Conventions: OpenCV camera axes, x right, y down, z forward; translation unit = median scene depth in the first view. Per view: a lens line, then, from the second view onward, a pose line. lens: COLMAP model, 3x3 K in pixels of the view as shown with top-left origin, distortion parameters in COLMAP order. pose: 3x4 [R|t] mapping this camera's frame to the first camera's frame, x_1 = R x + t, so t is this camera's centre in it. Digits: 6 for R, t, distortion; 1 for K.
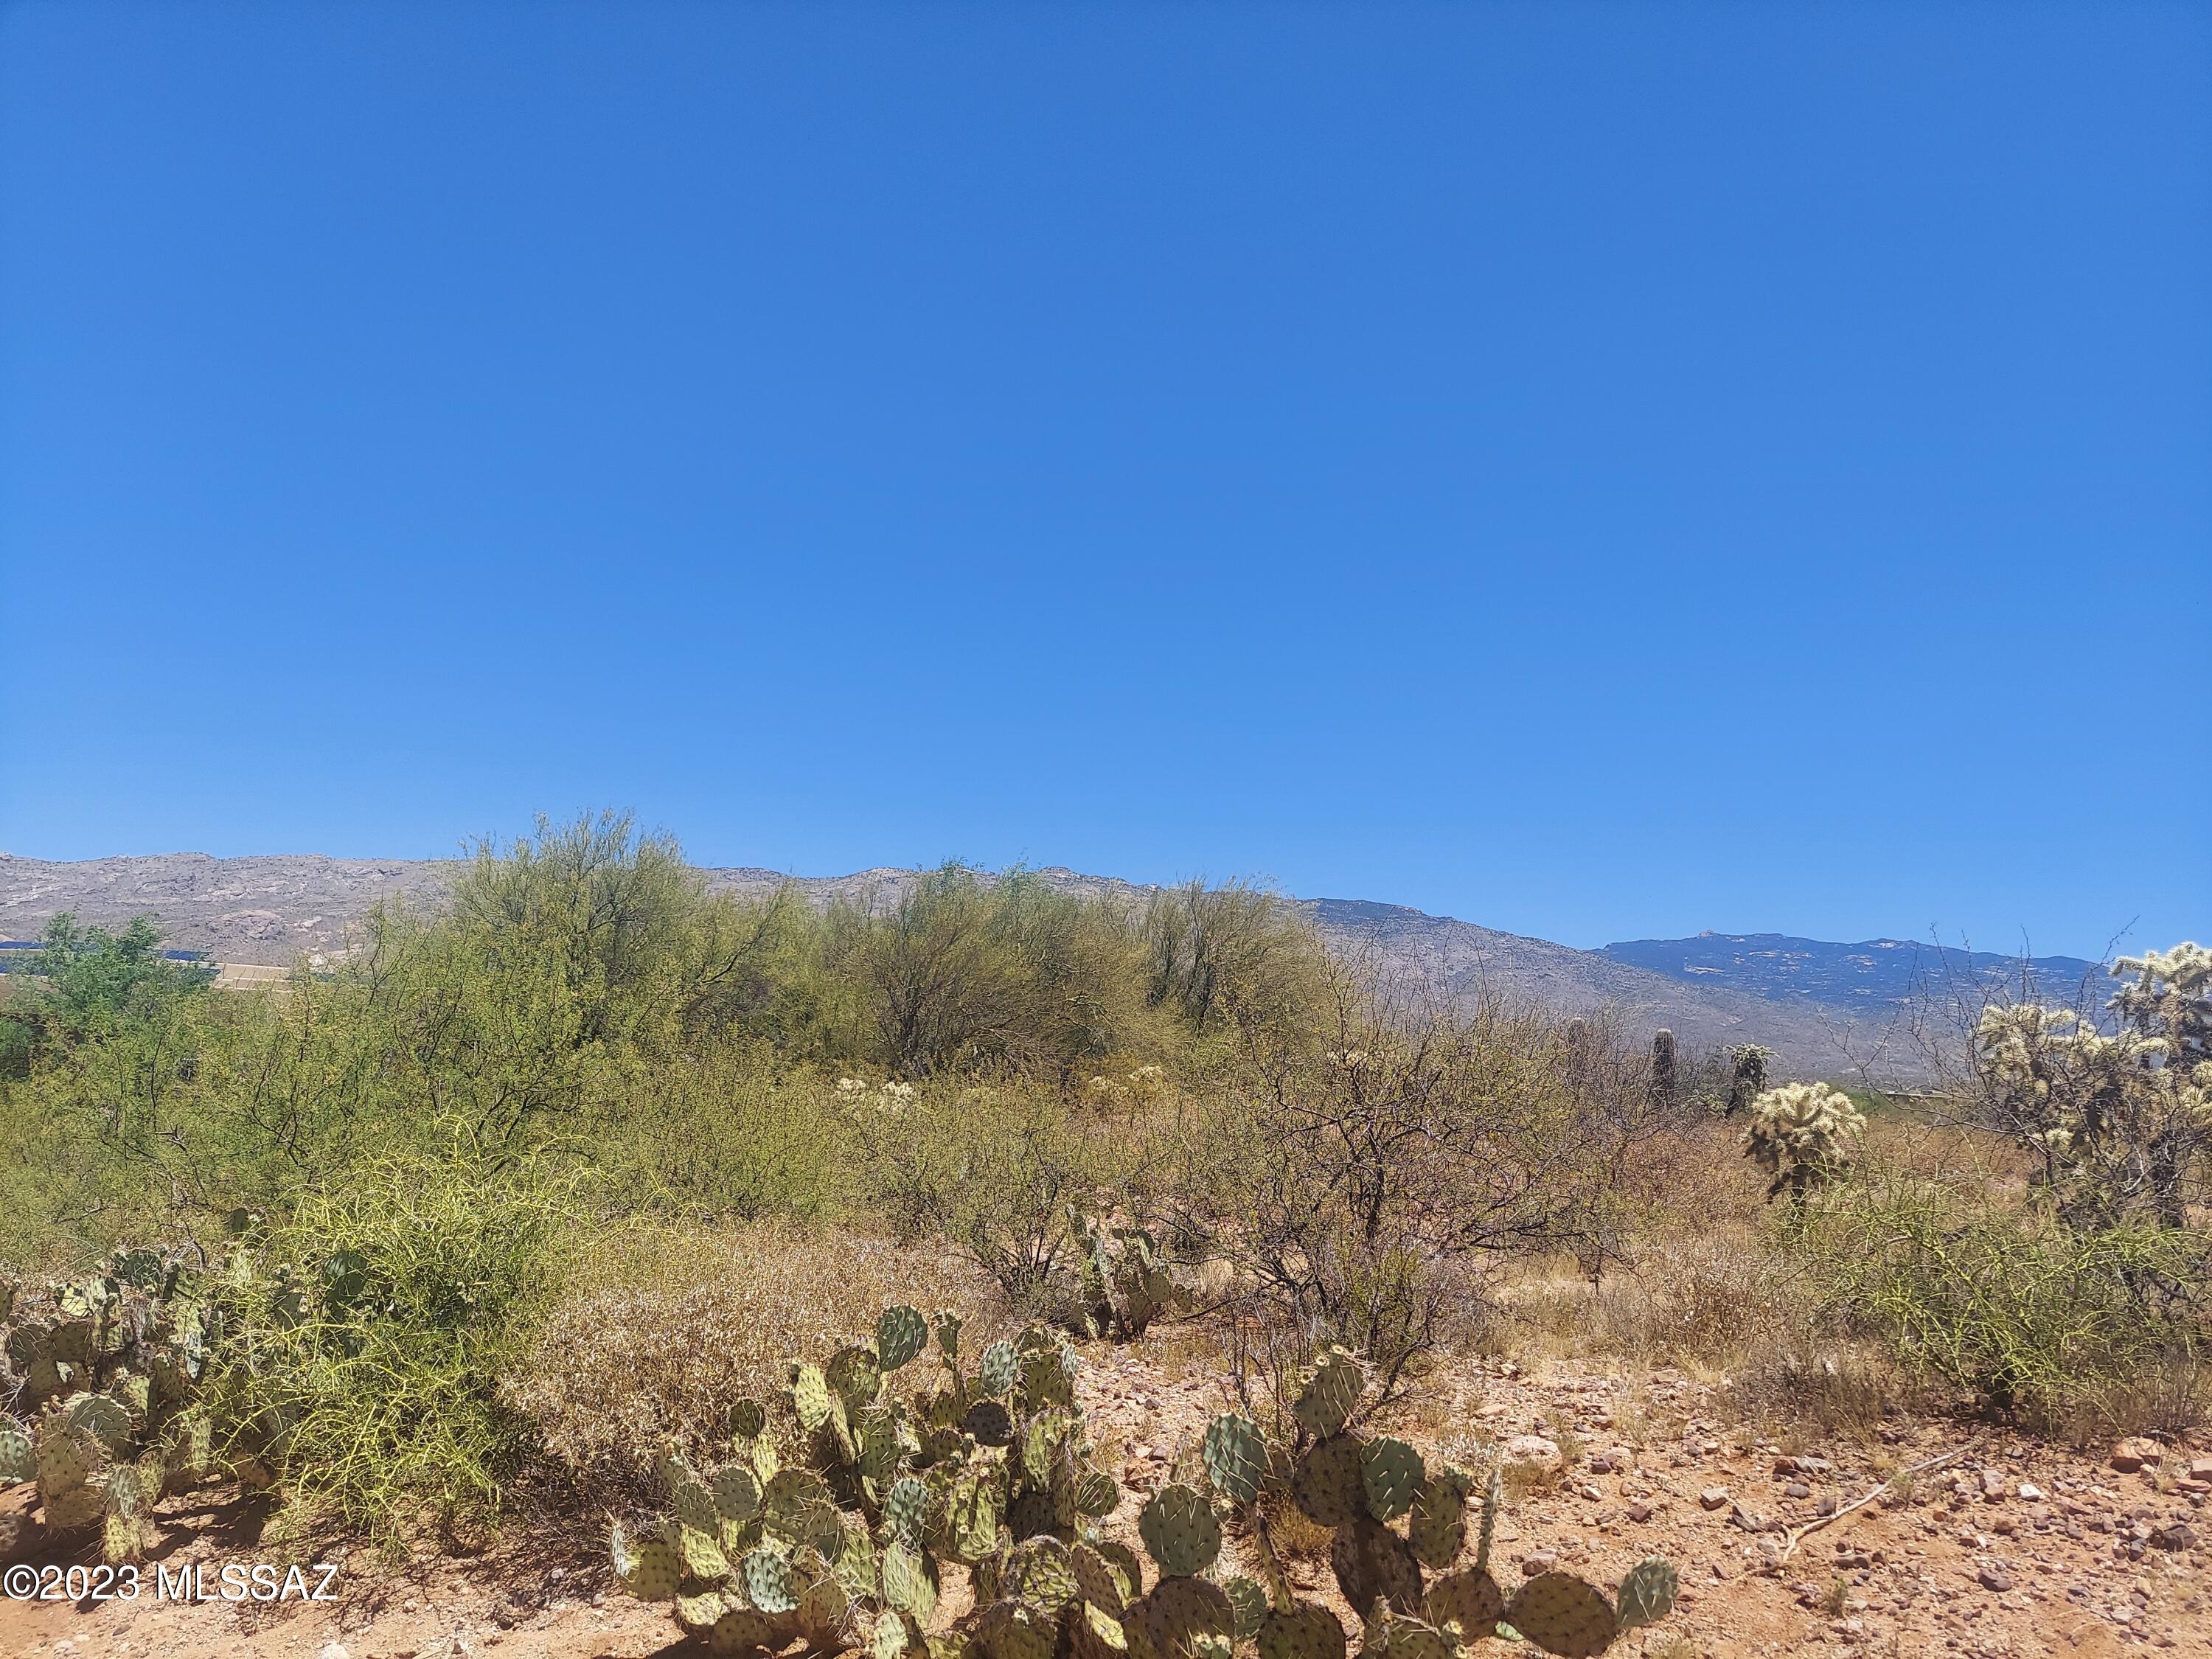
lens RADIAL K [[1604.0, 0, 1106.0], [0, 1604.0, 829.5], [0, 0, 1]] dist [0.030881, -0.023971]
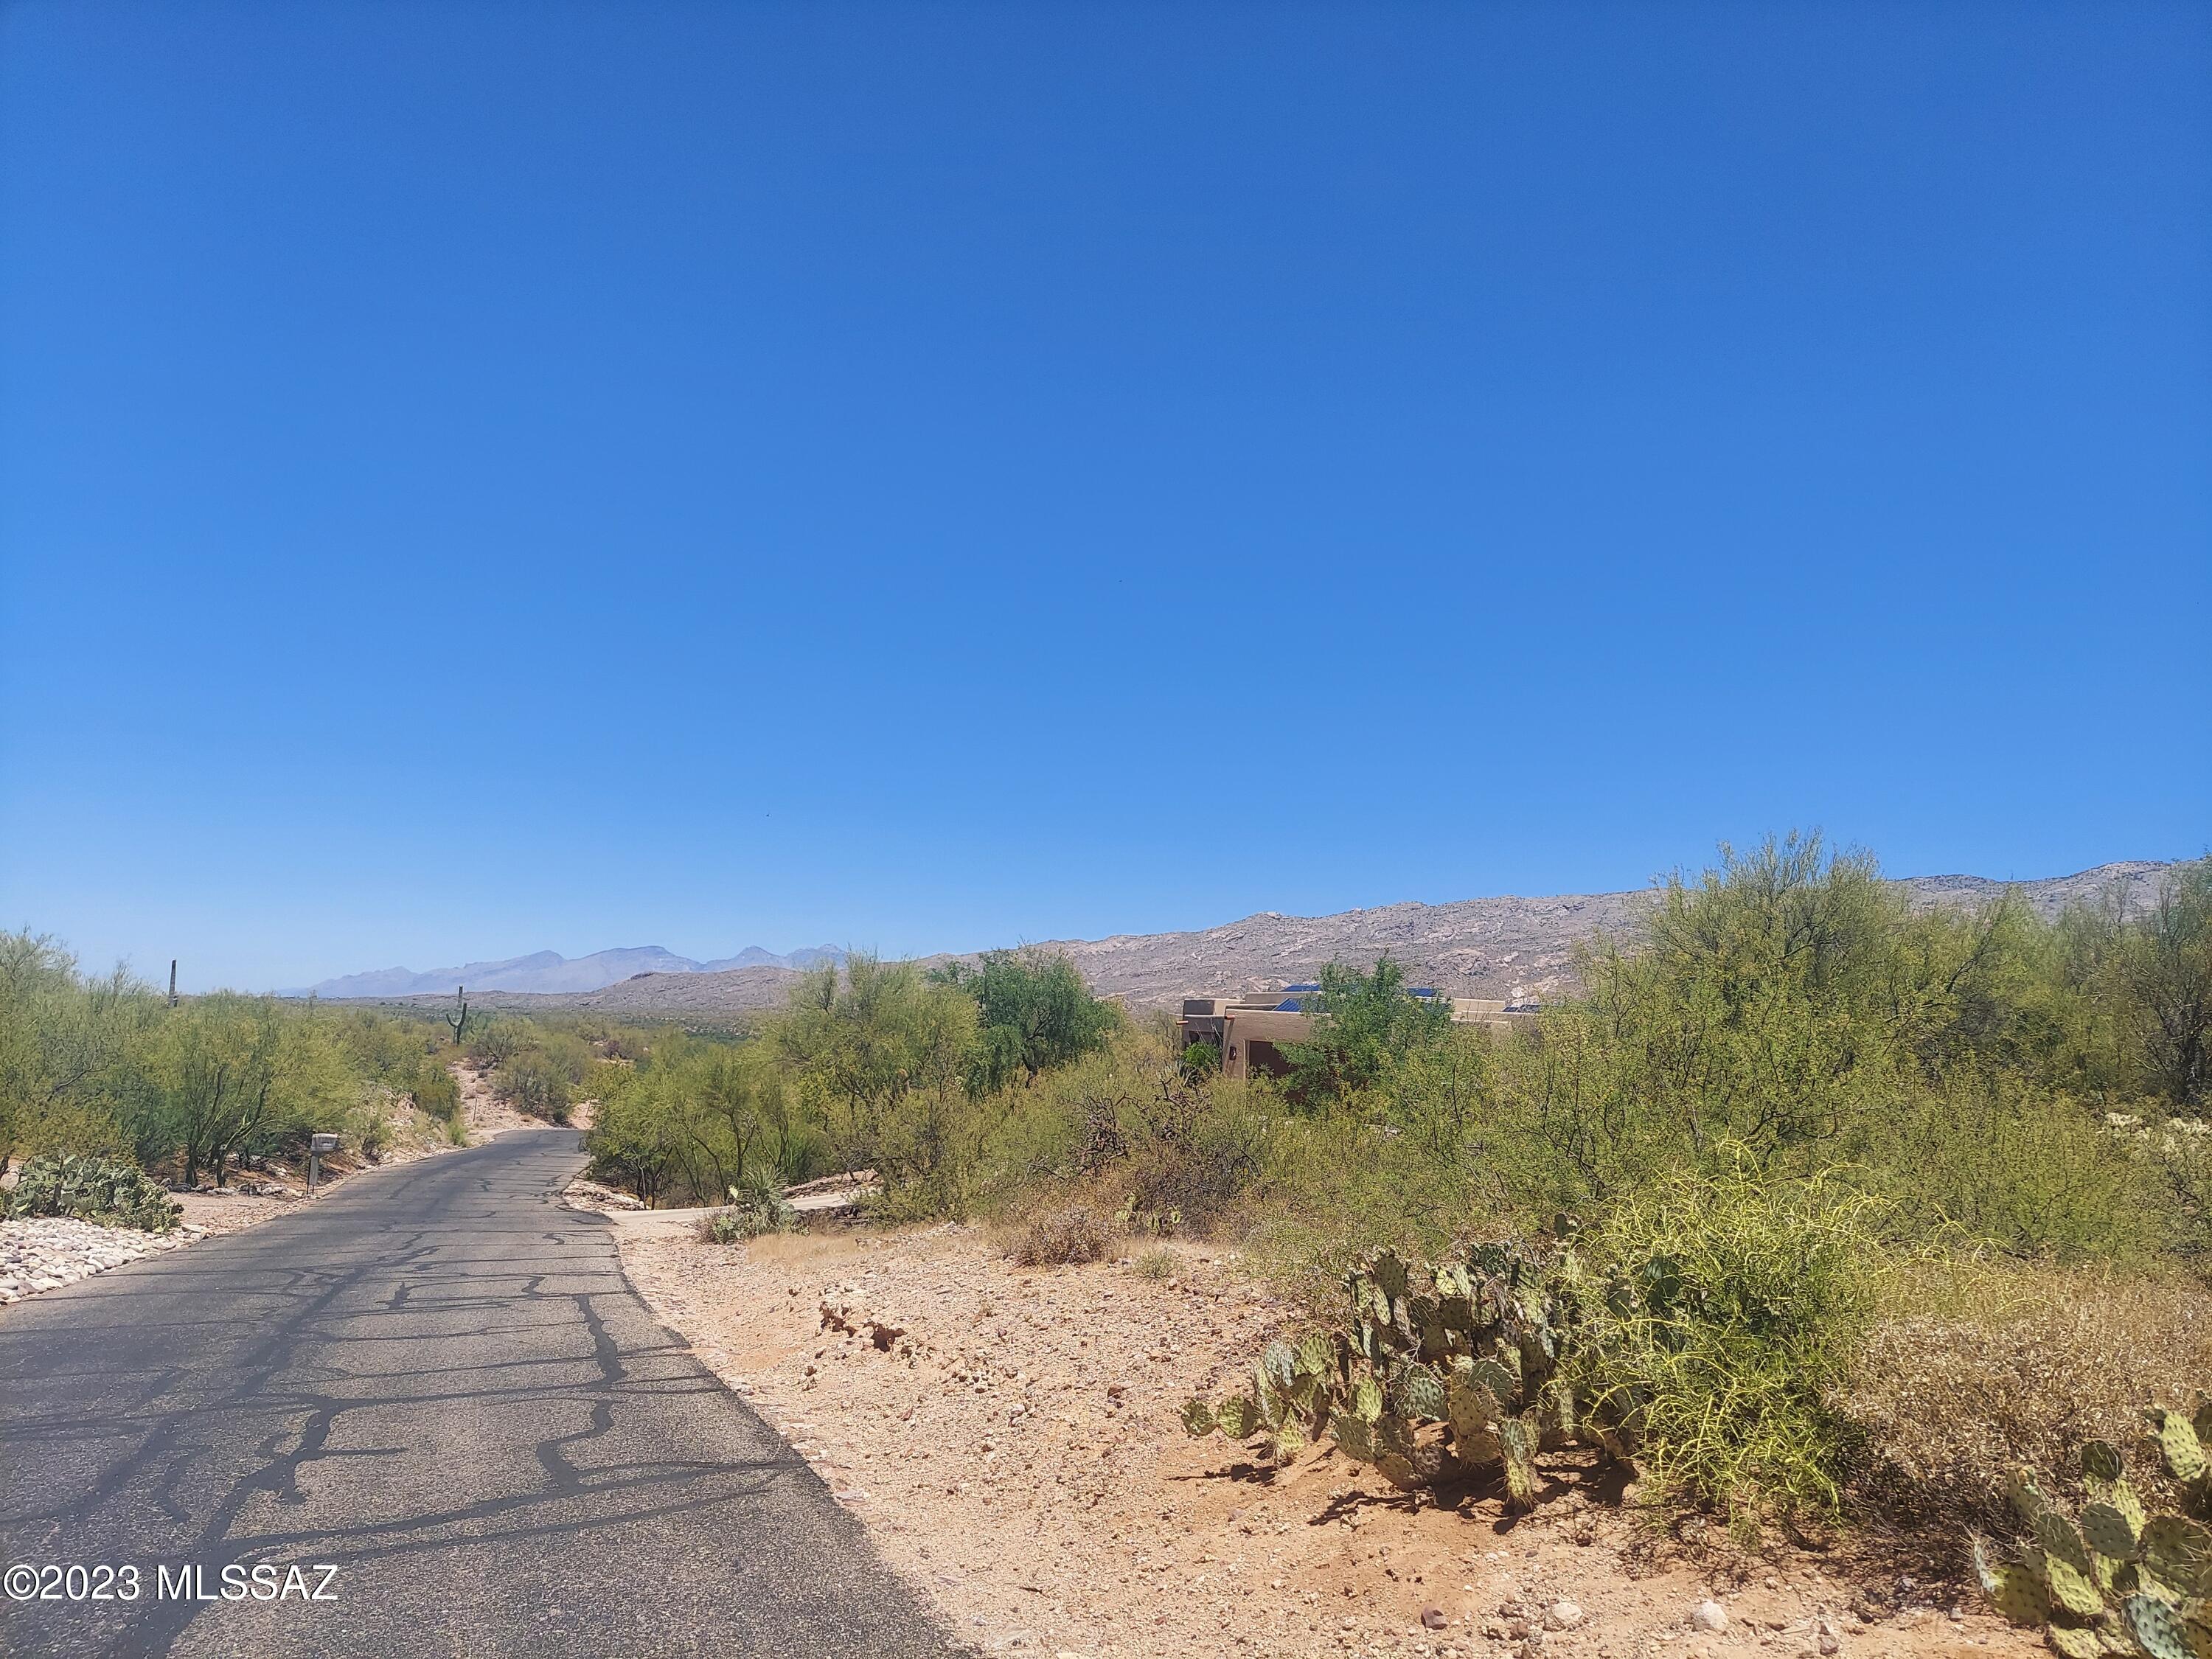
lens RADIAL K [[1604.0, 0, 1106.0], [0, 1604.0, 829.5], [0, 0, 1]] dist [0.030881, -0.023971]
pose [[0.761974, -0.097950, -0.640157, -0.015640], [0.087424, 0.995005, -0.048186, -0.018682], [0.641680, -0.019249, 0.766731, -0.121427]]
